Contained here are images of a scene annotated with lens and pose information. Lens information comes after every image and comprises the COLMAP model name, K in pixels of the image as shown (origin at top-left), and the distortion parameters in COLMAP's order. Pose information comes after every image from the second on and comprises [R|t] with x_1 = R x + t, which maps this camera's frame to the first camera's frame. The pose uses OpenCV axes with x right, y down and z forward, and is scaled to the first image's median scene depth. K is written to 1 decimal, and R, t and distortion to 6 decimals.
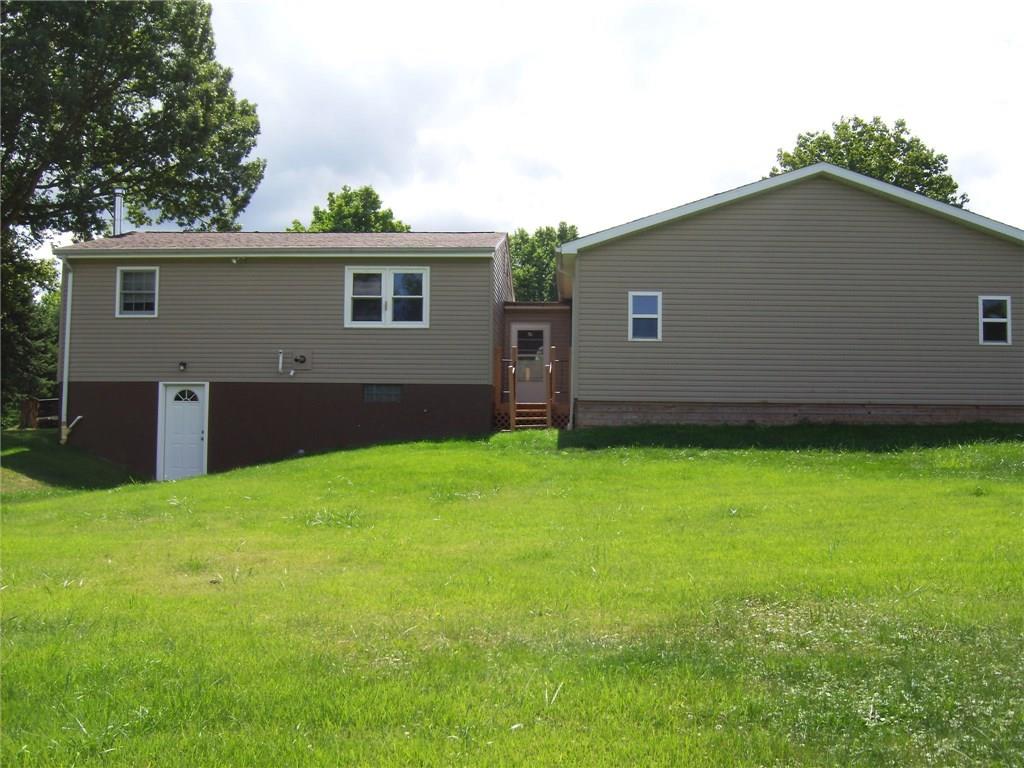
lens RADIAL K [[1069.4, 0, 512.0], [0, 1069.4, 384.0], [0, 0, 1]] dist [-0.101861, 0.012536]
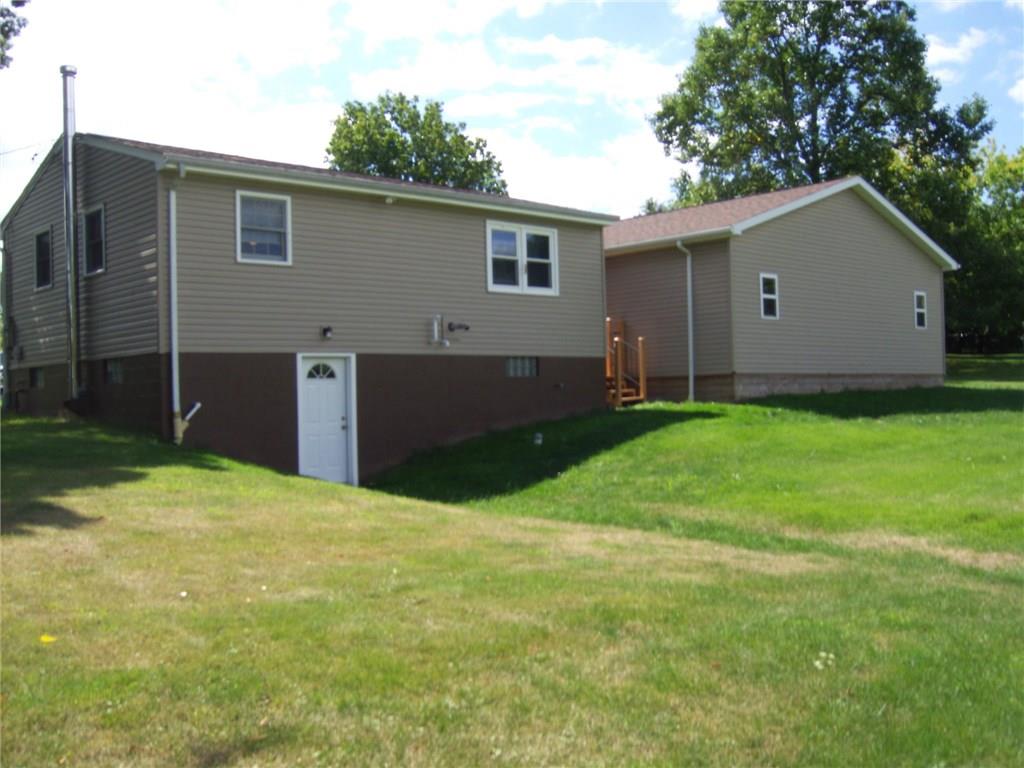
lens RADIAL K [[1069.4, 0, 512.0], [0, 1069.4, 384.0], [0, 0, 1]] dist [-0.101861, 0.012536]
pose [[0.709339, -0.018540, 0.704623, -0.757206], [-0.010184, 0.999280, 0.036546, -0.009351], [-0.704794, -0.033099, 0.708640, 0.366044]]
